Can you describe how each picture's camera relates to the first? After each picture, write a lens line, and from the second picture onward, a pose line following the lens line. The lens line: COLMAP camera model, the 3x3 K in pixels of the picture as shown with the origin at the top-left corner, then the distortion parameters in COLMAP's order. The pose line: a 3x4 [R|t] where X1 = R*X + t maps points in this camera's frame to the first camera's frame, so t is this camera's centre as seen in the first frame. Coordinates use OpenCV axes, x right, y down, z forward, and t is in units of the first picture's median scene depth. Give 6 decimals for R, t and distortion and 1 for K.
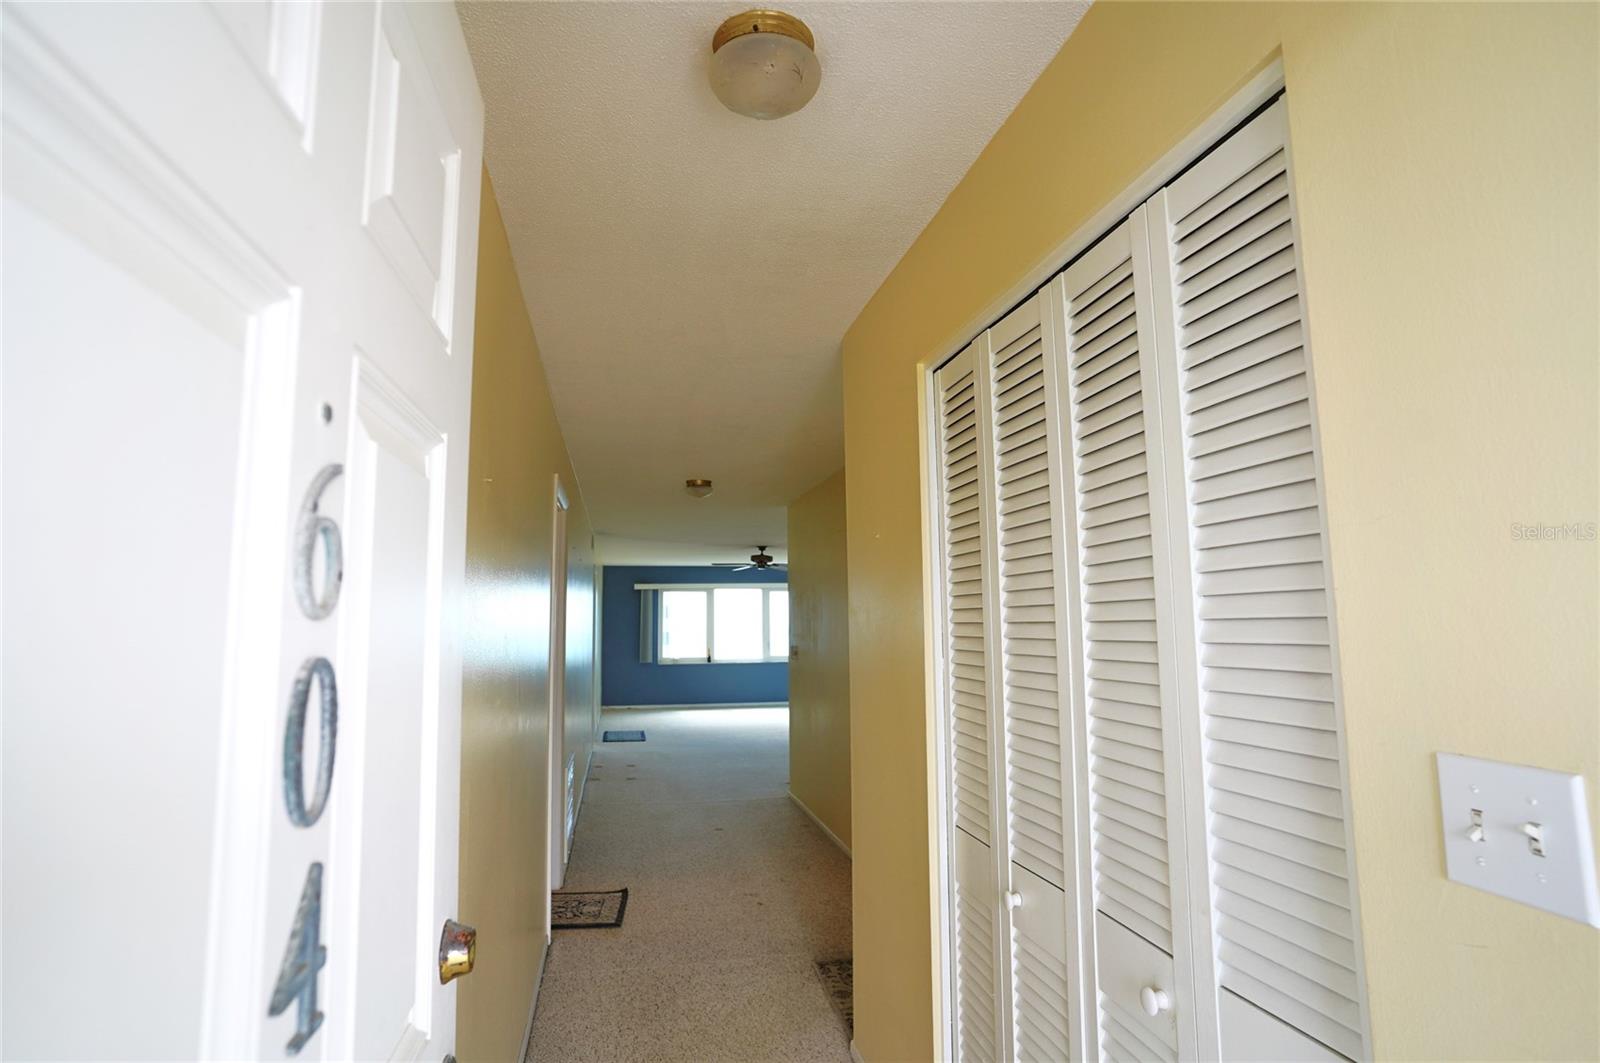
lens RADIAL K [[834.7, 0, 800.0], [0, 834.7, 531.5], [0, 0, 1]] dist [-0.067700, 0.042663]
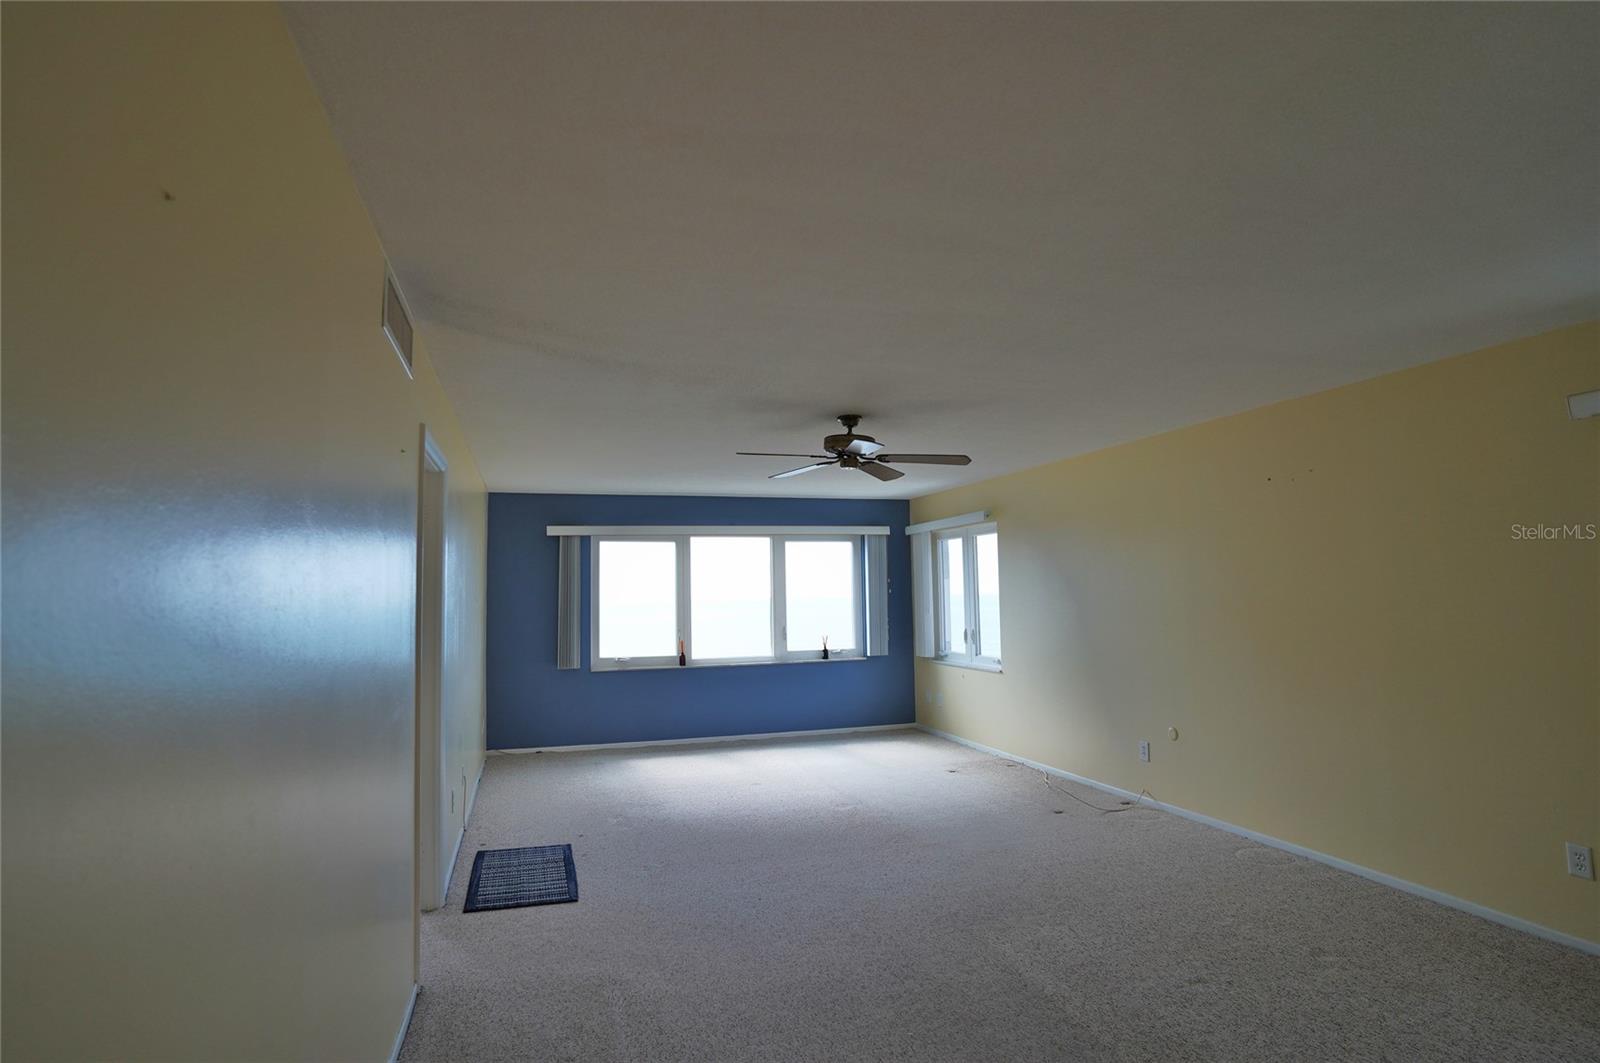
lens RADIAL K [[834.7, 0, 800.0], [0, 834.7, 531.5], [0, 0, 1]] dist [-0.067700, 0.042663]
pose [[0.995110, -0.003533, 0.098706, -0.085854], [0.000363, 0.999484, 0.032113, 0.048152], [-0.098768, -0.031920, 0.994598, 0.435527]]
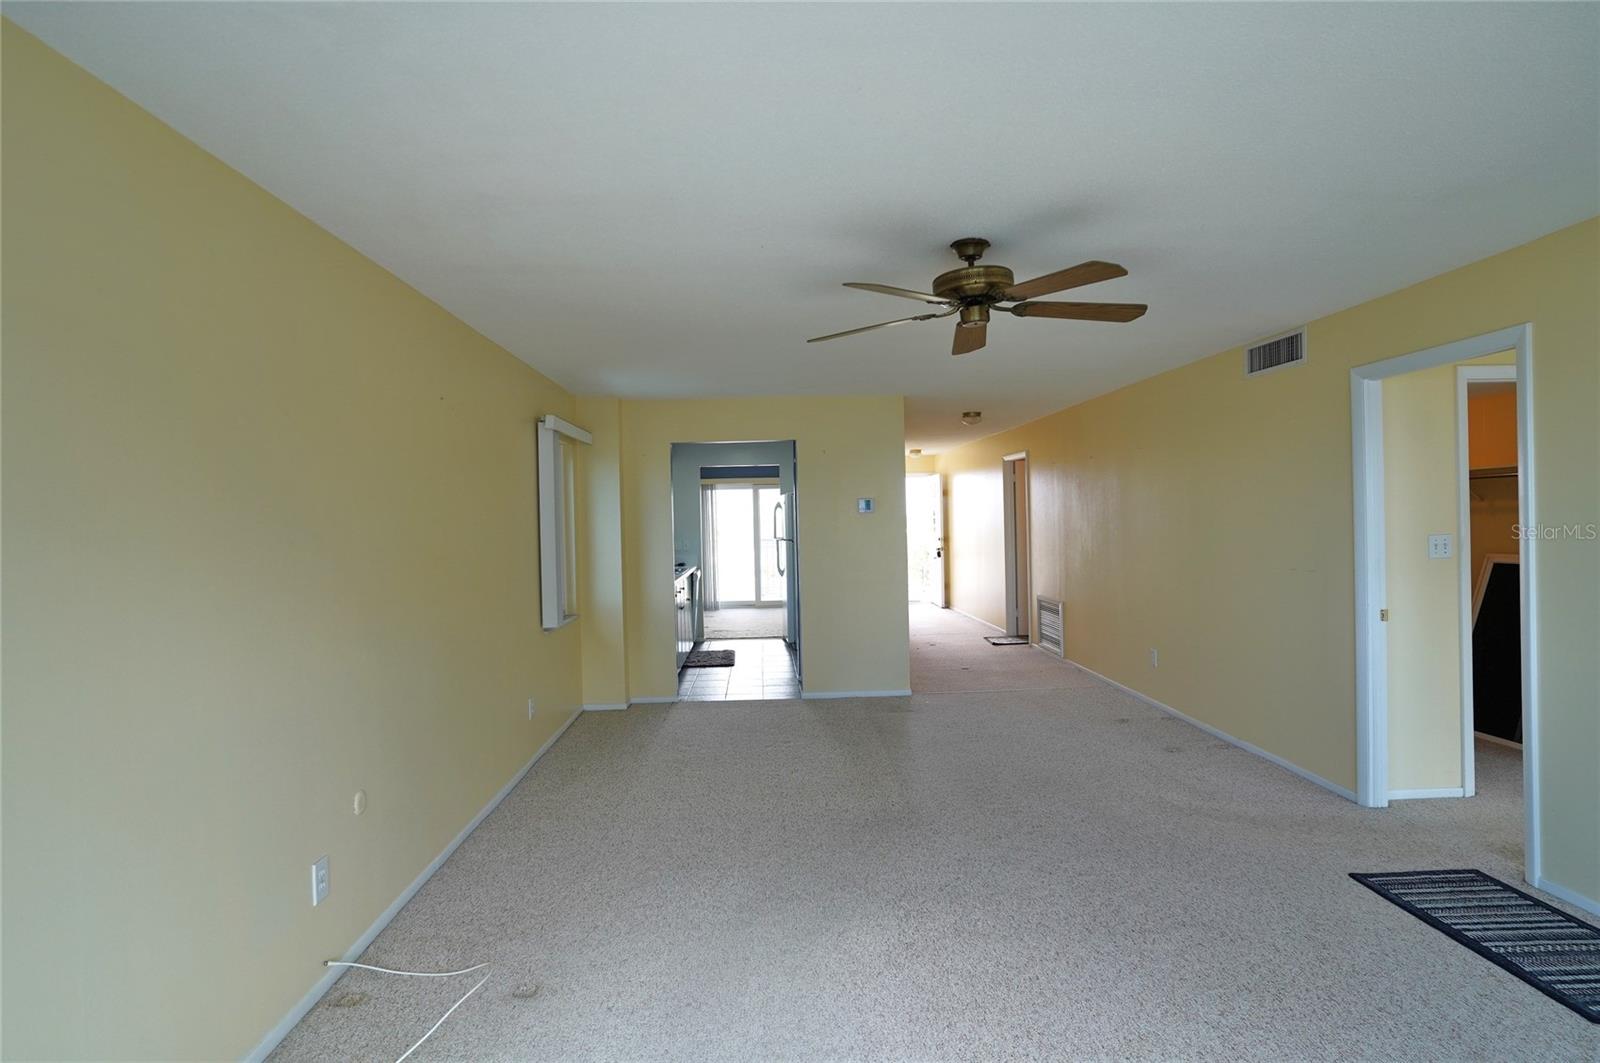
lens RADIAL K [[834.7, 0, 800.0], [0, 834.7, 531.5], [0, 0, 1]] dist [-0.067700, 0.042663]
pose [[-0.986060, 0.028743, 0.163888, -0.024988], [0.013555, 0.995569, -0.093047, 0.103680], [-0.165836, -0.089528, -0.982081, 0.953048]]
